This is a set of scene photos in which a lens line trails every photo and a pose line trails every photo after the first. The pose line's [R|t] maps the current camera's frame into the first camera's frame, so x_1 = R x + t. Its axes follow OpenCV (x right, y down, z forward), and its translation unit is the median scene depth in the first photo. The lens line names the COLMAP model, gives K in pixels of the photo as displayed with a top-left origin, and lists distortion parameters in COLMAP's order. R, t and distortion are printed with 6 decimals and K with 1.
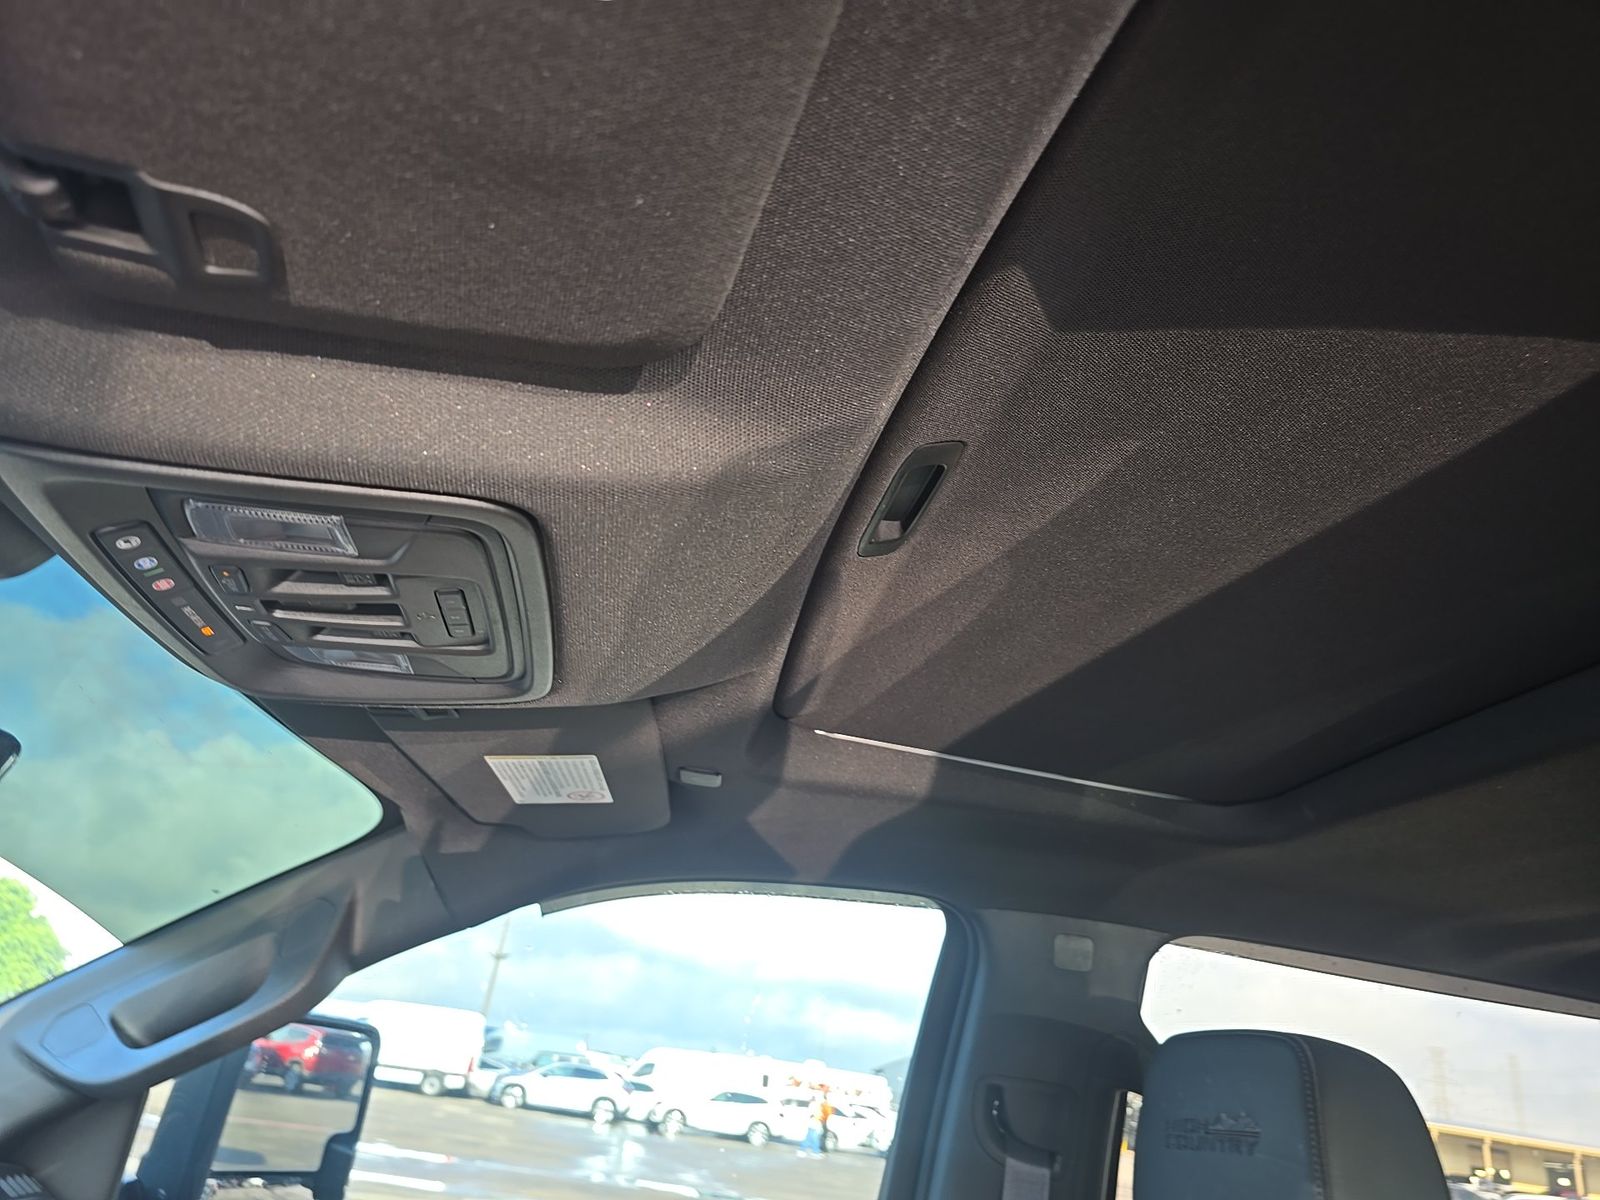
lens RADIAL K [[1082.7, 0, 799.6], [0, 1082.7, 621.9], [0, 0, 1]] dist [-0.006791, -0.024588]
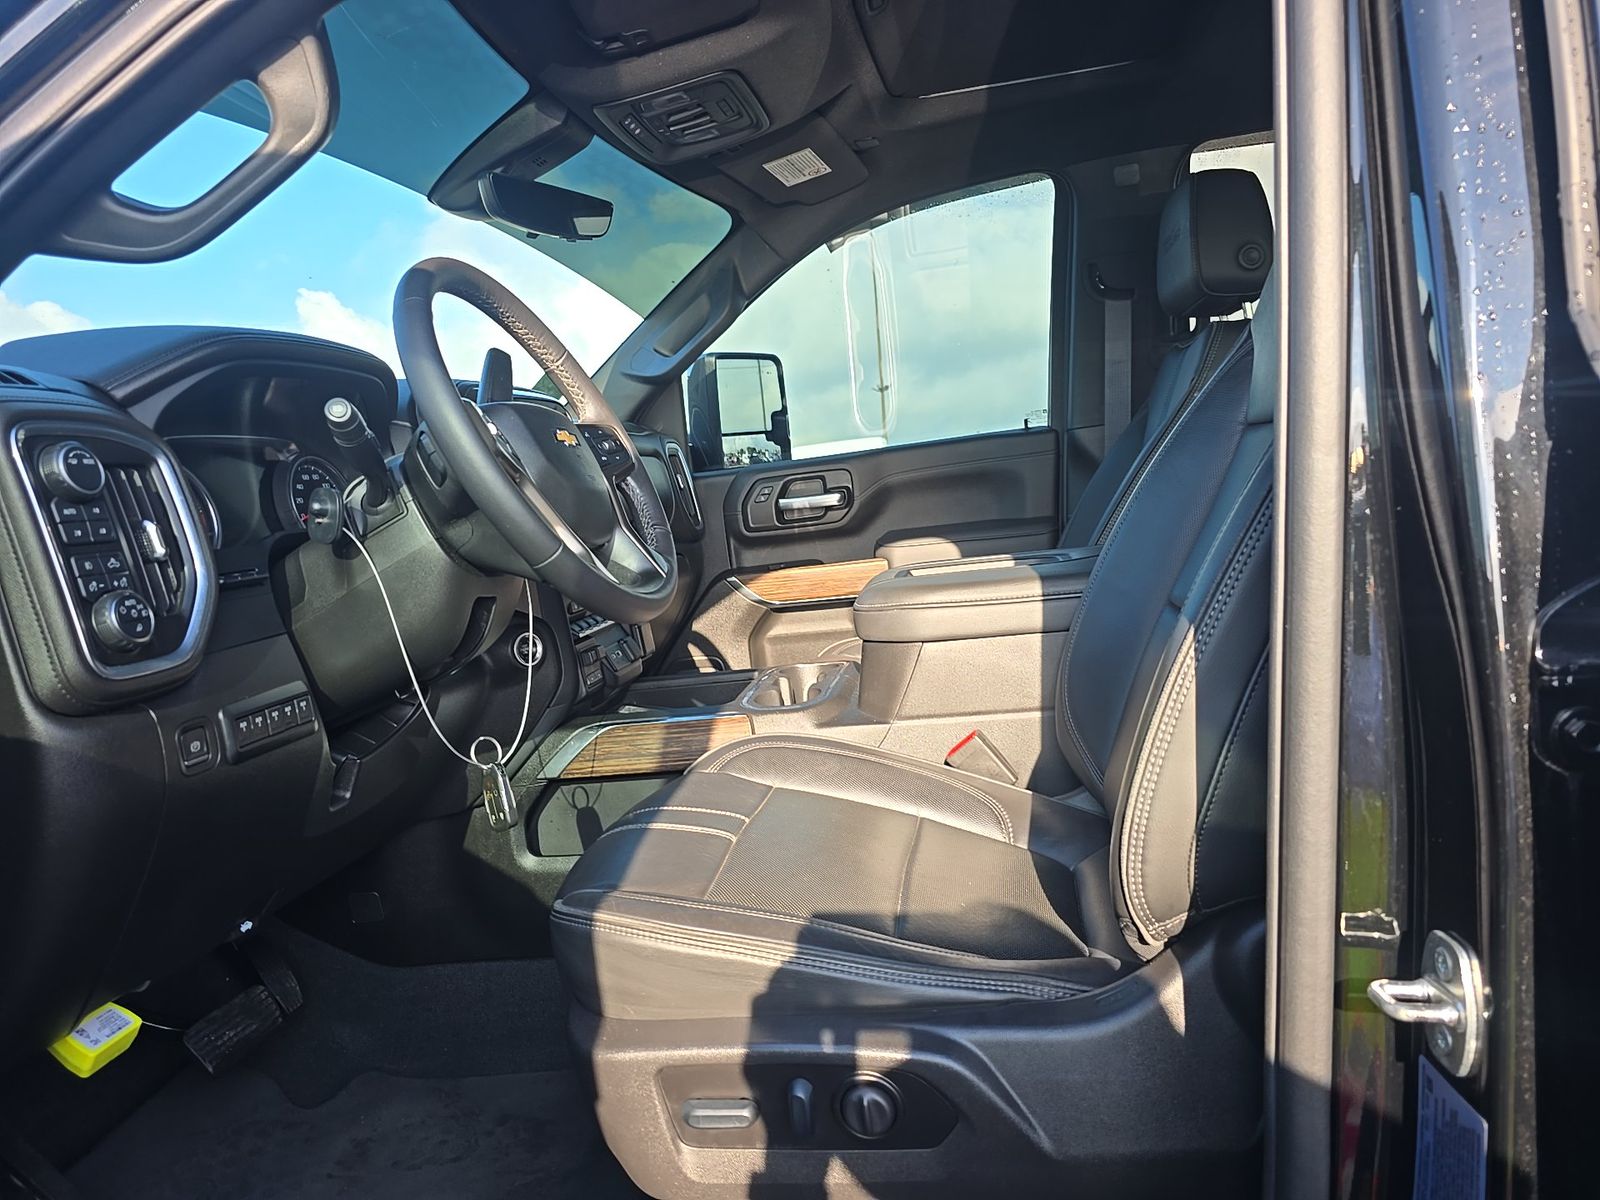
lens RADIAL K [[1082.7, 0, 799.6], [0, 1082.7, 621.9], [0, 0, 1]] dist [-0.006791, -0.024588]
pose [[0.909132, -0.180609, -0.375312, 0.331669], [0.344595, 0.832298, 0.434205, -0.021179], [0.233950, -0.524080, 0.818906, -0.966580]]
